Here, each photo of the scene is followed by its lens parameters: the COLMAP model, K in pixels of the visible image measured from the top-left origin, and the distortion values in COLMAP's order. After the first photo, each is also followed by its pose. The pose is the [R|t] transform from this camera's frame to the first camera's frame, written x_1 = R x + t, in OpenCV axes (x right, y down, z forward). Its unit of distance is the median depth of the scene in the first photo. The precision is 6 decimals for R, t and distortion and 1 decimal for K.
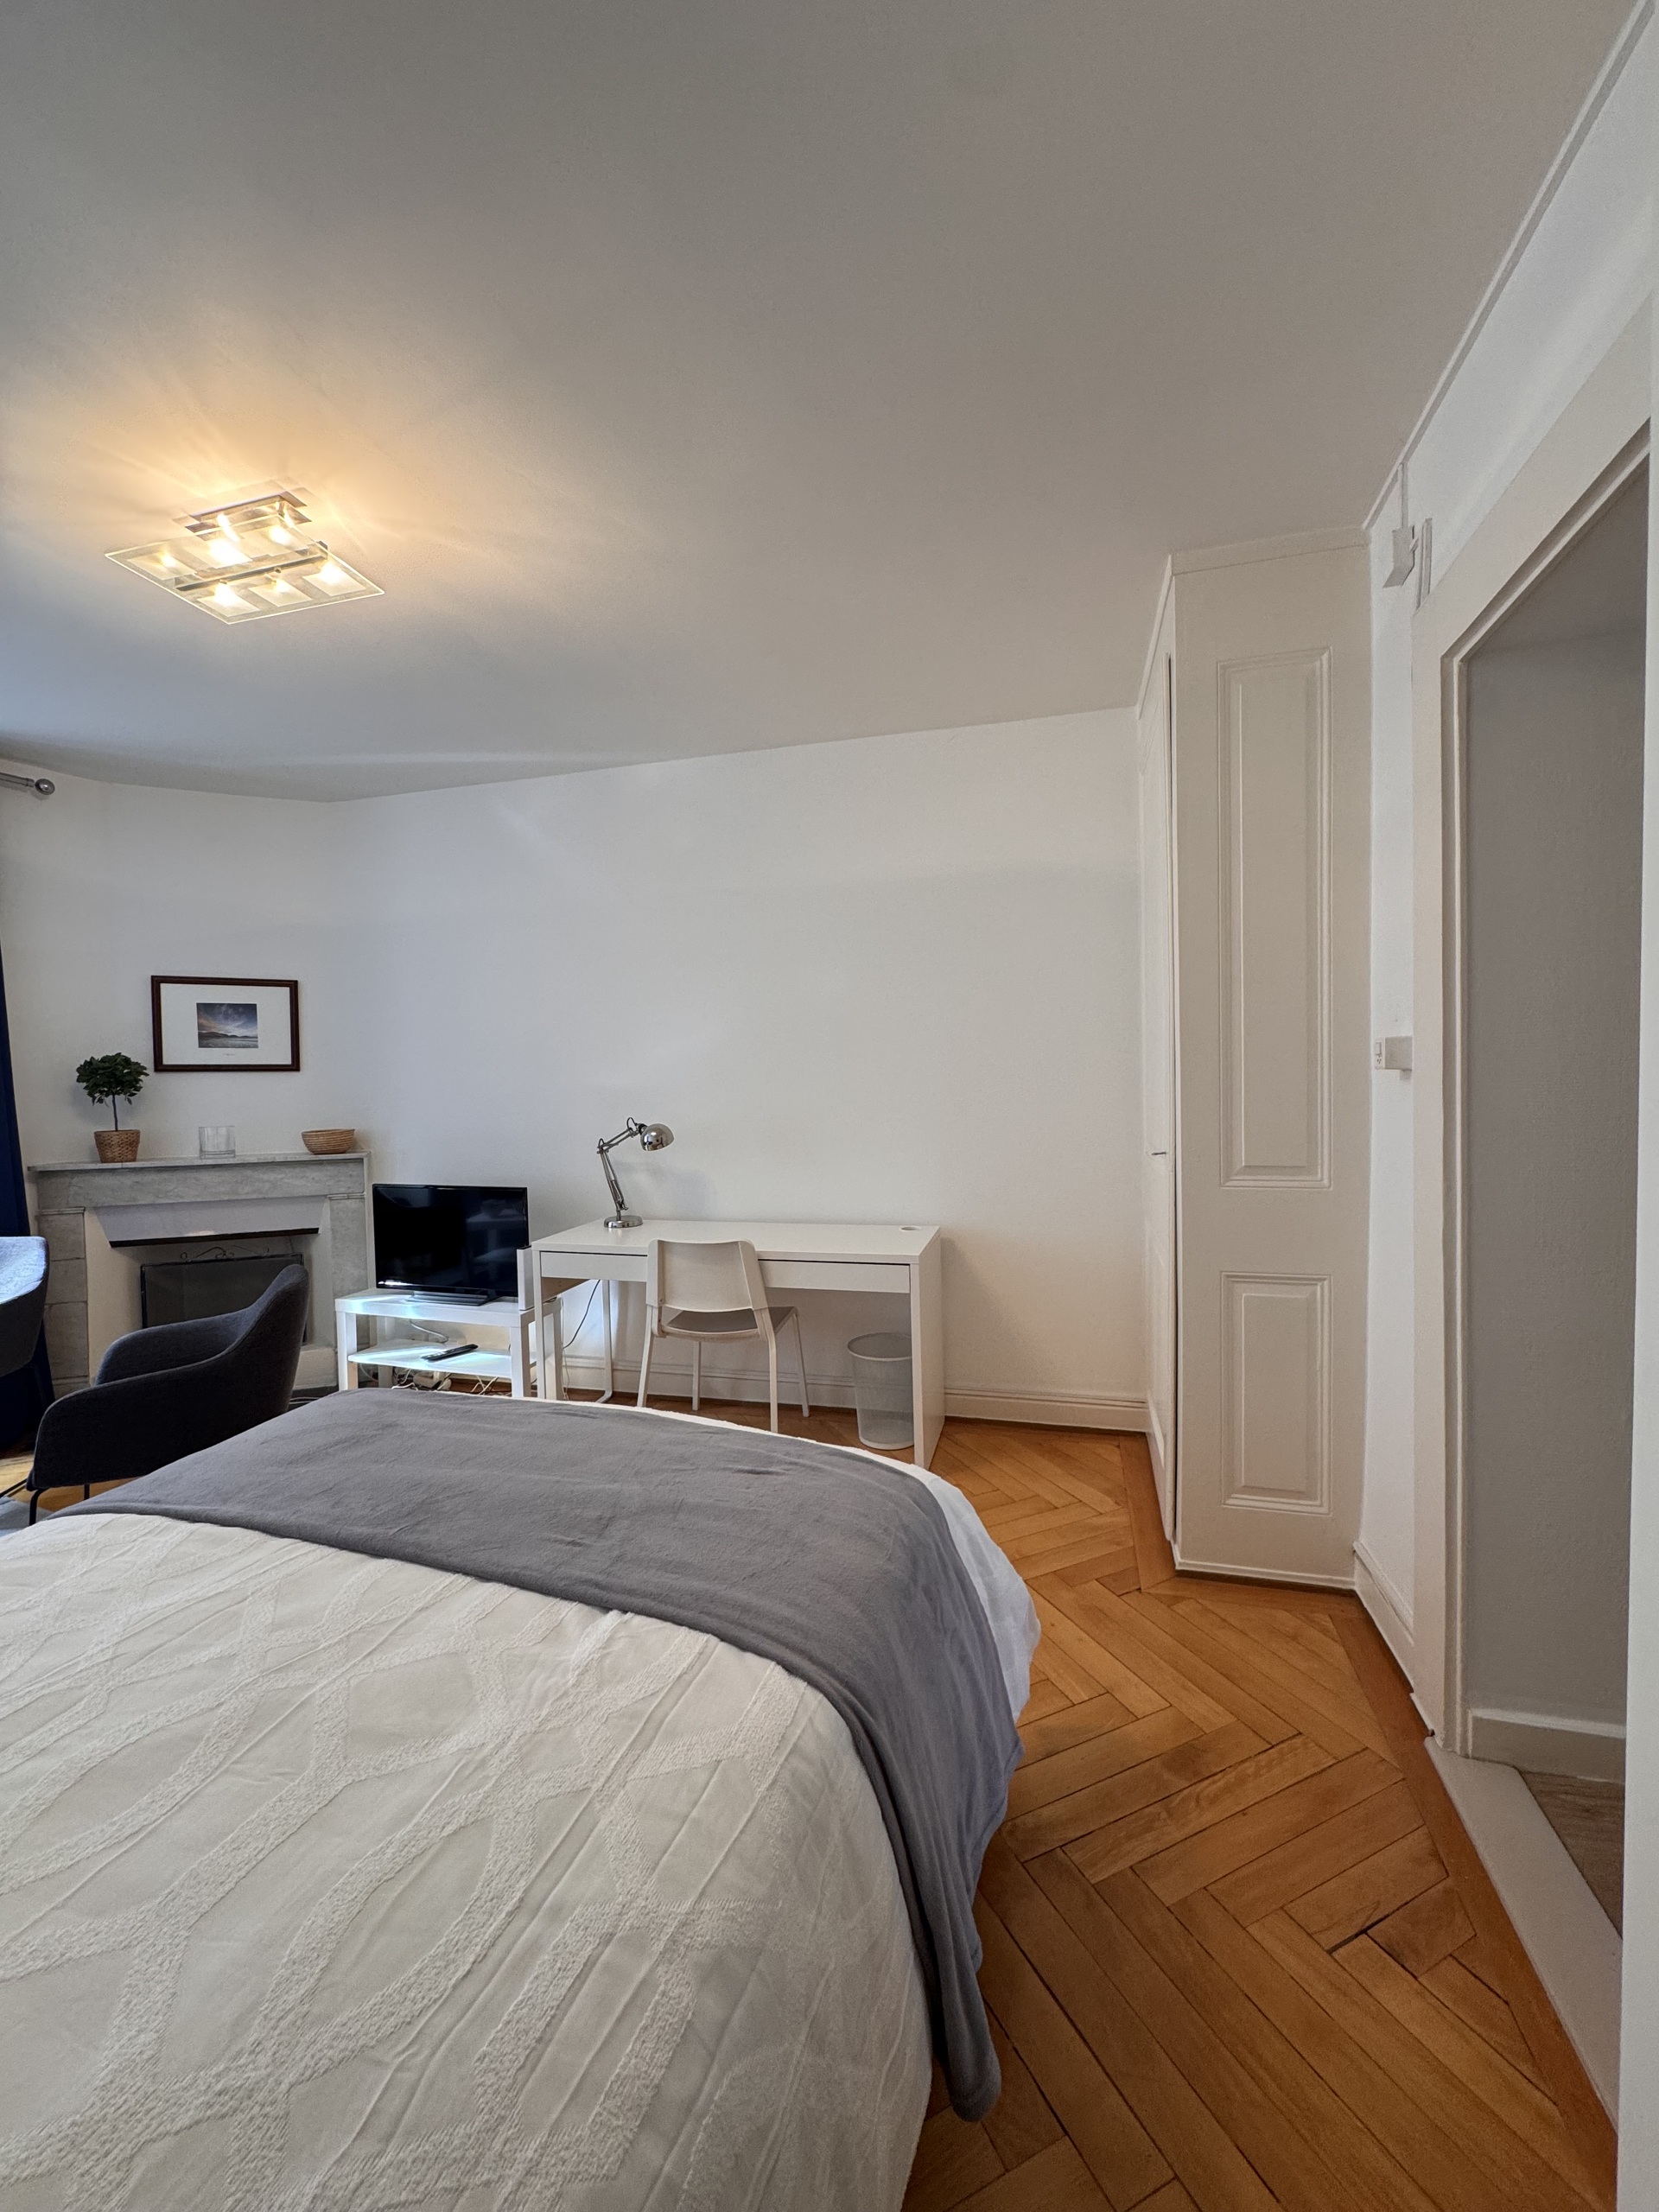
lens RADIAL K [[887.1, 0, 829.0], [0, 887.1, 1100.1], [0, 0, 1]] dist [-0.000925, -0.000099]
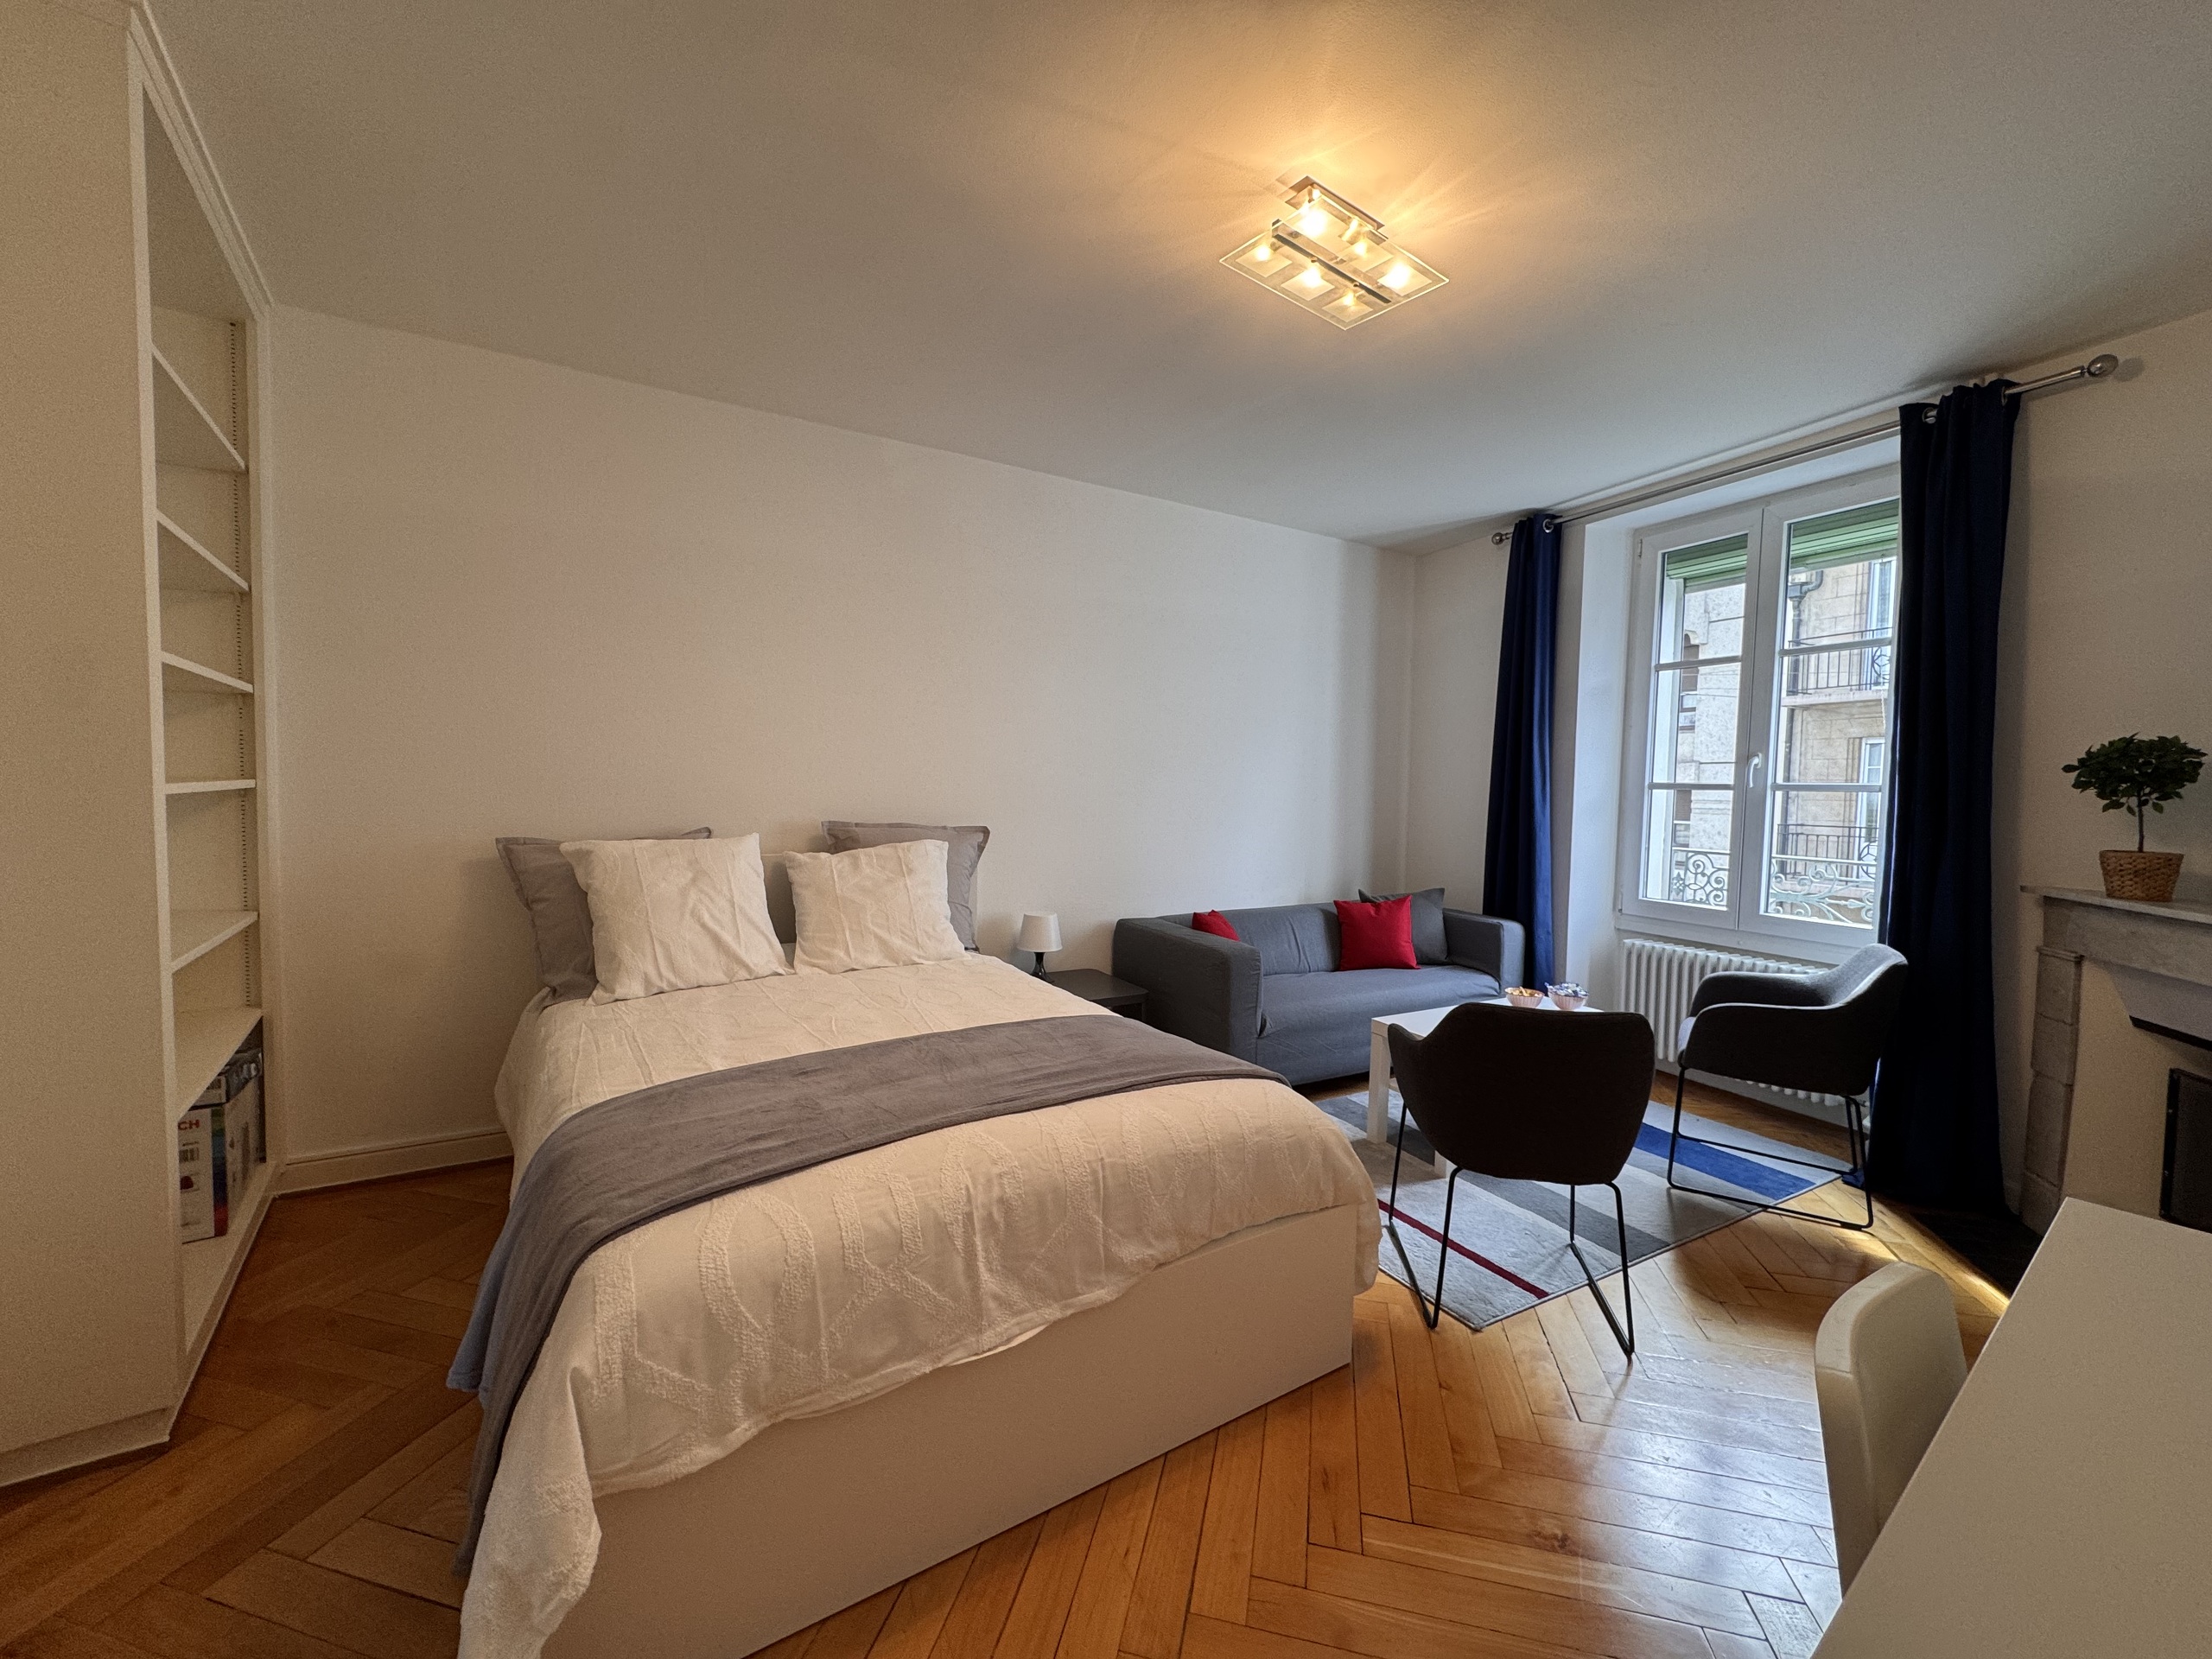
lens RADIAL K [[879.8, 0, 1106.0], [0, 879.8, 829.5], [0, 0, 1]] dist [-0.000949, -0.000016]
pose [[-0.623796, 0.048079, -0.780107, 0.179394], [-0.030764, 0.995822, 0.085973, -0.014164], [0.780981, 0.077629, -0.619711, 0.775451]]
